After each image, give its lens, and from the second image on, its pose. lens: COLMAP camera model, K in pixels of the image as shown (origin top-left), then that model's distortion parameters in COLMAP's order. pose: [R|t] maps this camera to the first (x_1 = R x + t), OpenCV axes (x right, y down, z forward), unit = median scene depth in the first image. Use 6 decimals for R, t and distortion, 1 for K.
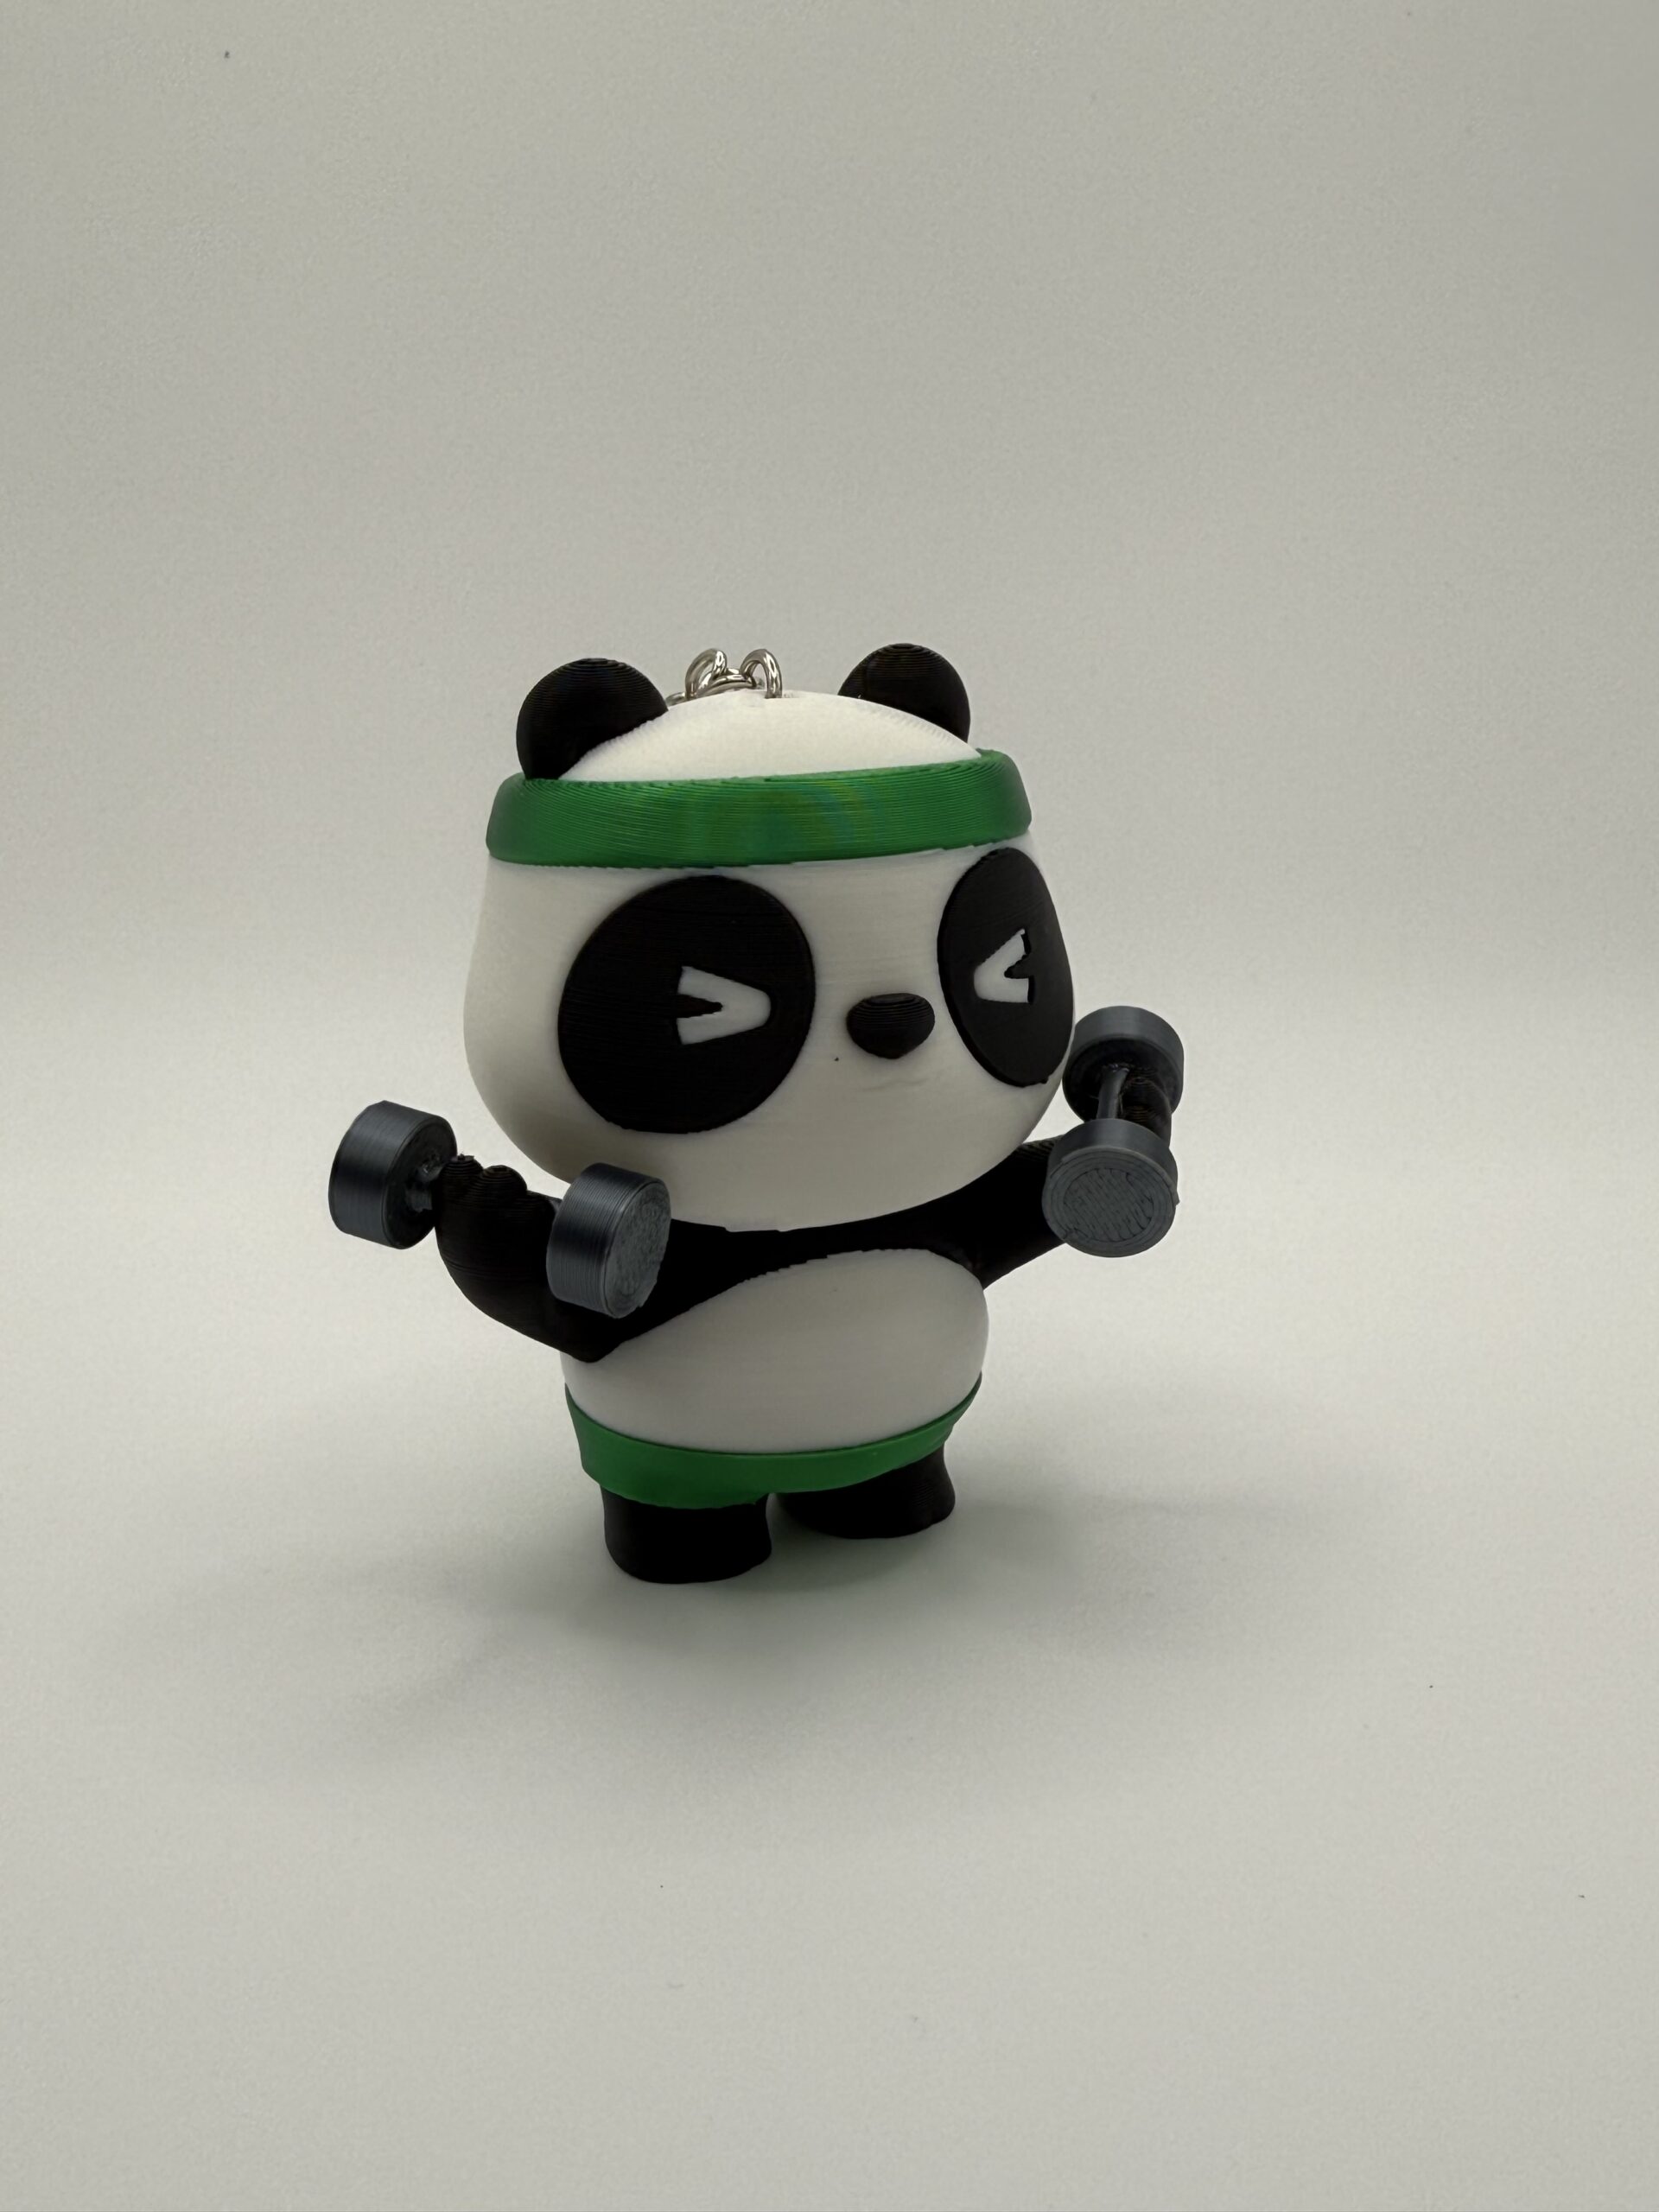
lens RADIAL K [[2420.8, 0, 821.0], [0, 2420.8, 1111.5], [0, 0, 1]] dist [-0.005926, 0.000000]
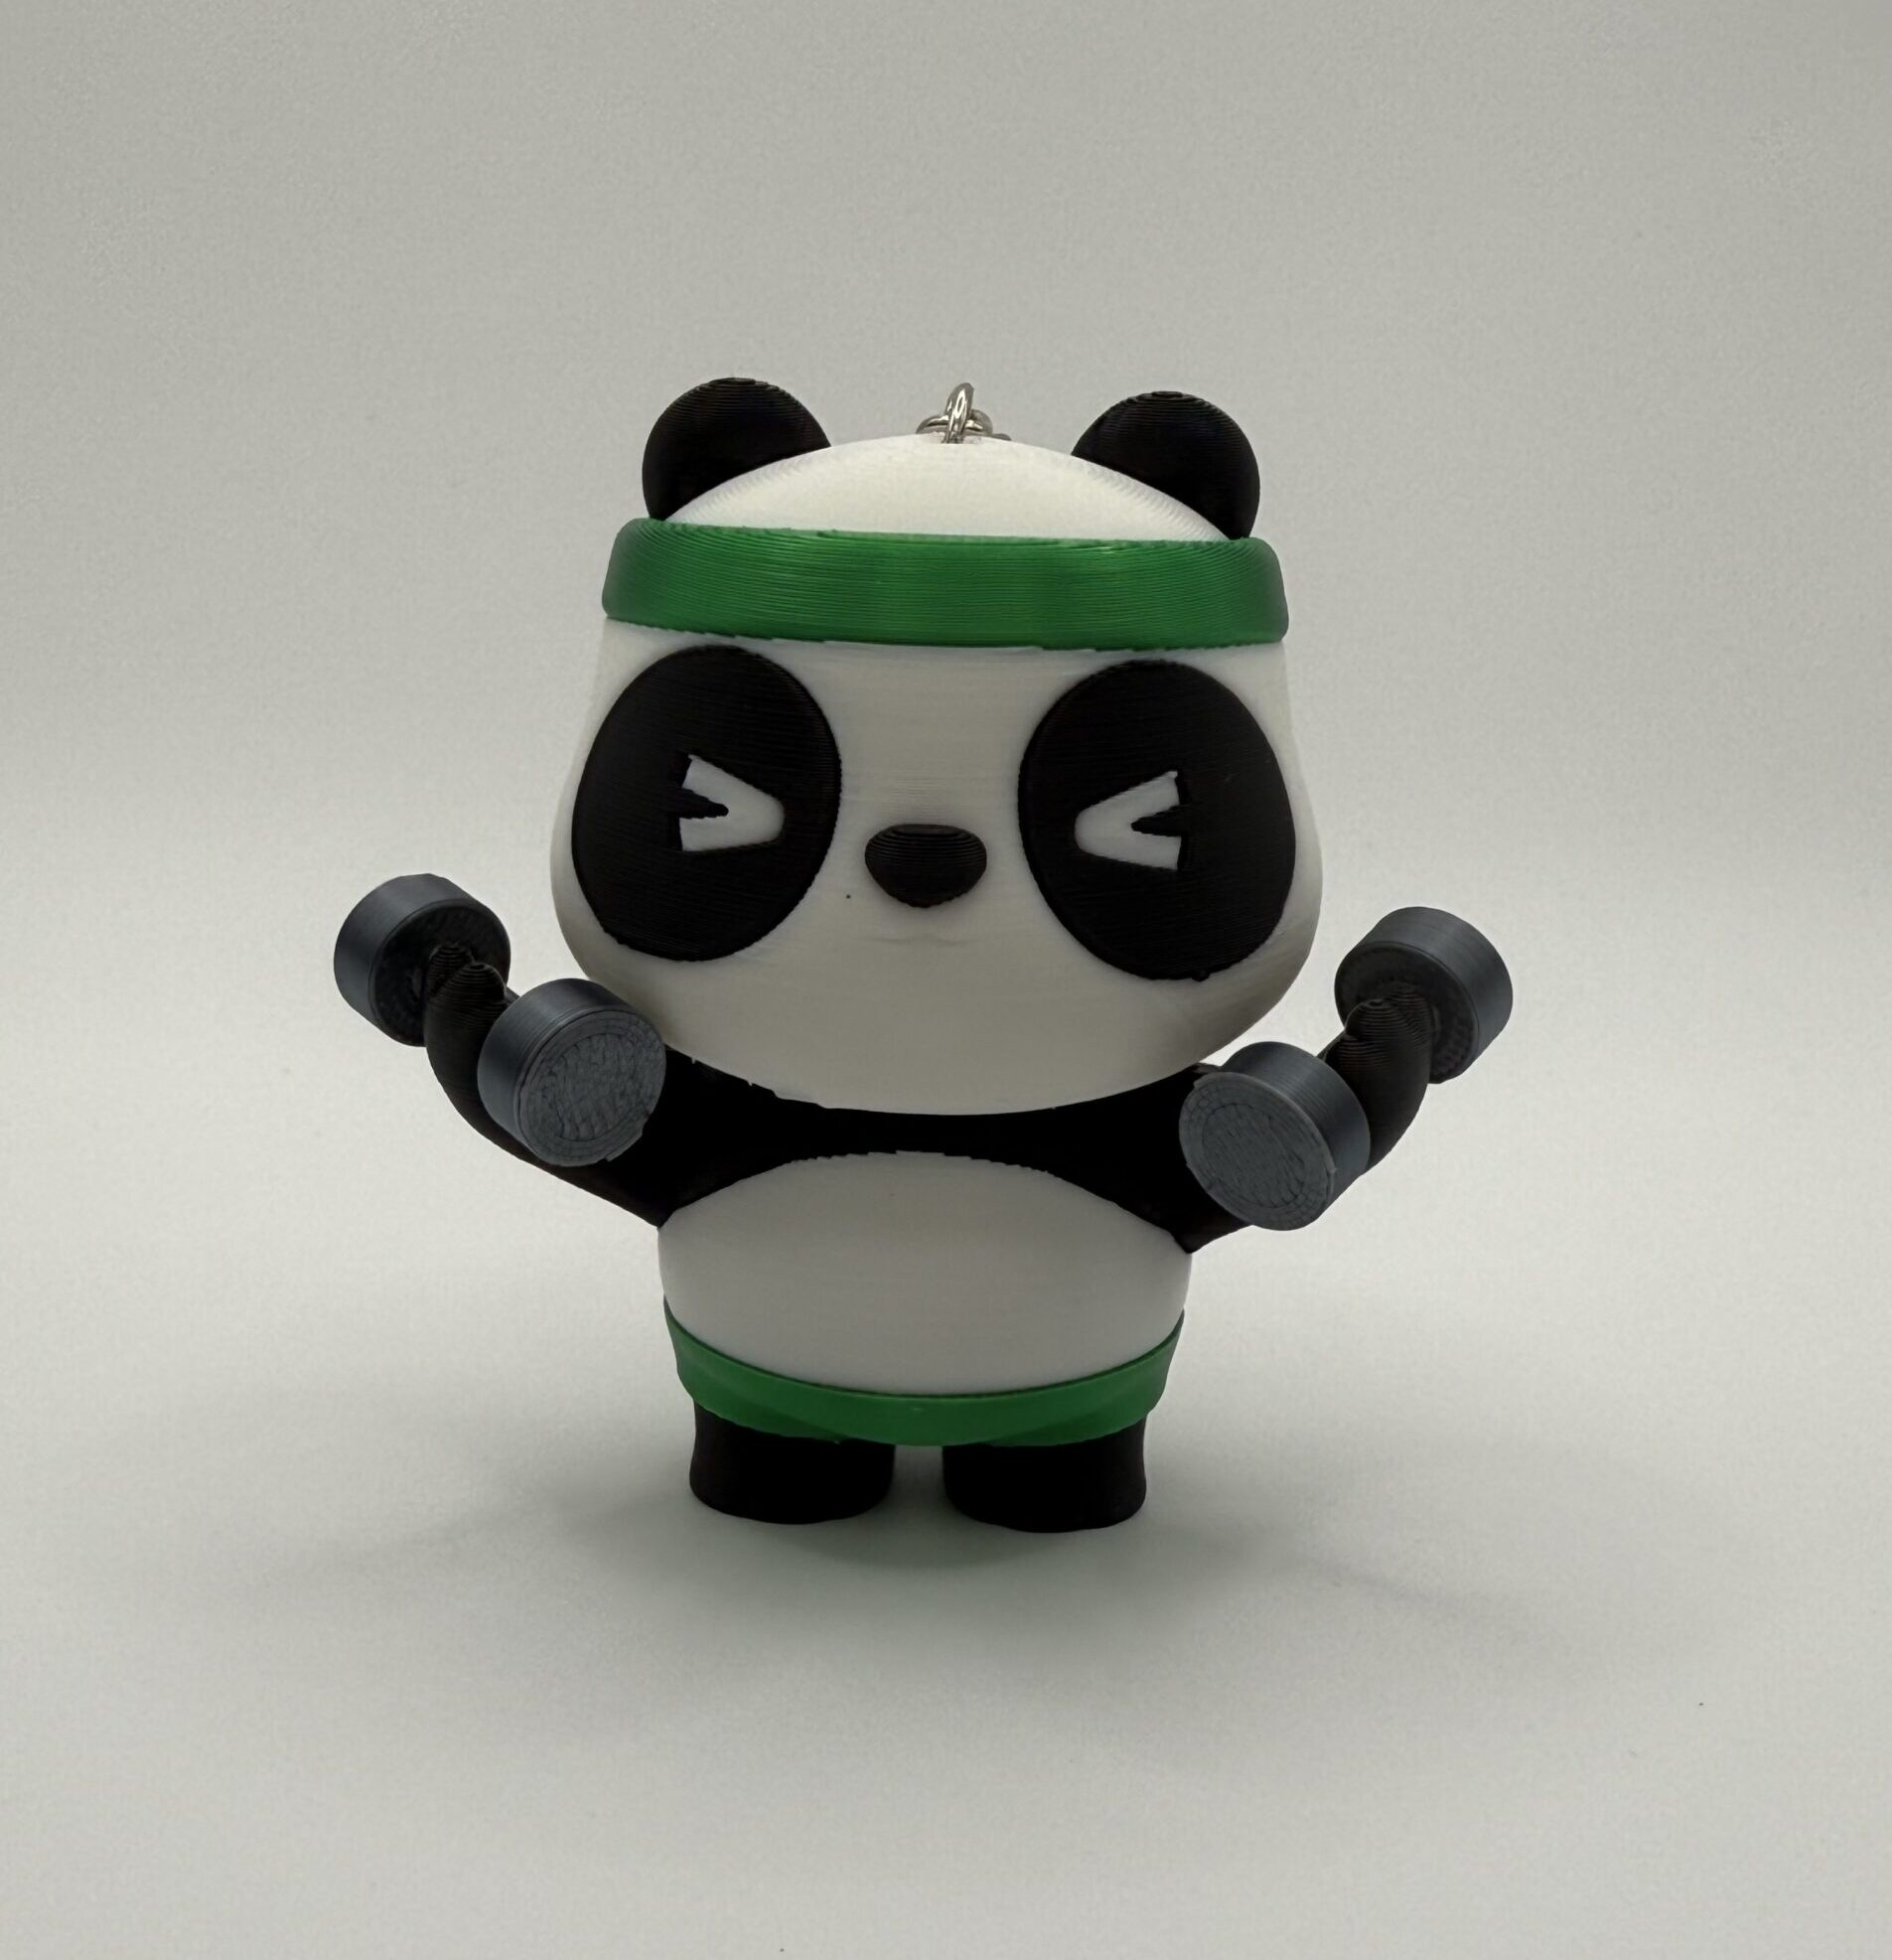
lens RADIAL K [[2591.1, 0, 921.4], [0, 2591.1, 1040.1], [0, 0, 1]] dist [0.037331, 0.000000]
pose [[0.875929, 0.167165, -0.452554, 0.406189], [-0.160912, 0.985566, 0.052601, -0.023286], [0.454815, 0.026746, 0.890184, 0.257415]]
